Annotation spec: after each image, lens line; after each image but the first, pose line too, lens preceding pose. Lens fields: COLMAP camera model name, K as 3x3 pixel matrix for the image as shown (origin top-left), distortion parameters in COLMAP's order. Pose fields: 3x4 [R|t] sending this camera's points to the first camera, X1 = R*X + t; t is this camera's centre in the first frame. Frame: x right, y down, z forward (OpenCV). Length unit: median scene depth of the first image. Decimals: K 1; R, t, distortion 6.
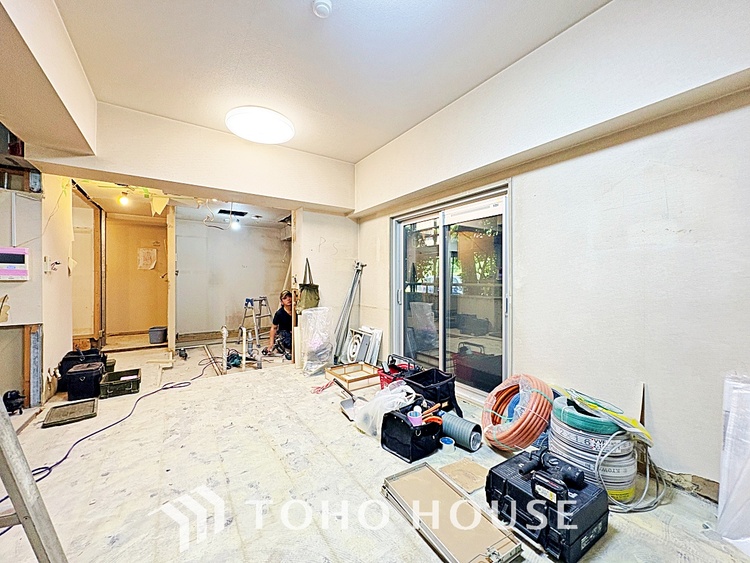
lens RADIAL K [[297.7, 0, 373.6], [0, 297.7, 281.4], [0, 0, 1]] dist [0.000443, -0.000291]
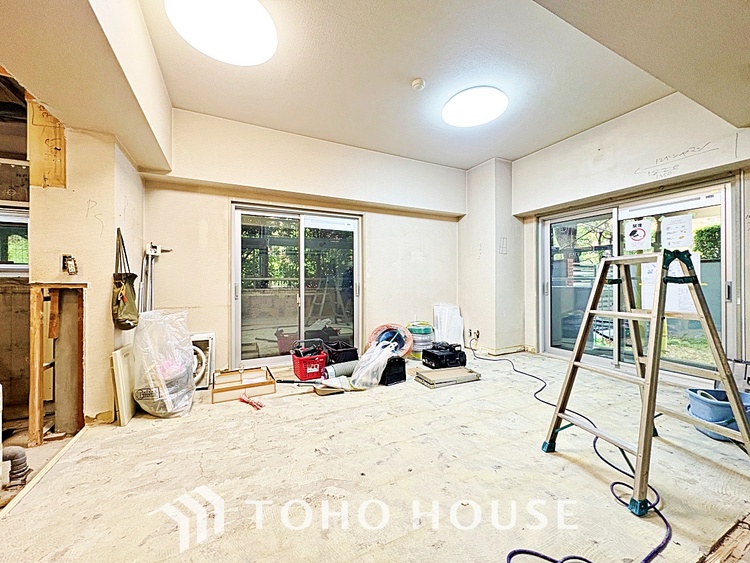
lens RADIAL K [[297.7, 0, 376.0], [0, 297.7, 280.0], [0, 0, 1]] dist [0.000443, -0.000291]
pose [[0.129202, 0.007359, 0.991591, -0.836783], [0.007773, 0.999934, -0.008434, 0.034048], [-0.991588, 0.008797, 0.129136, 0.511820]]
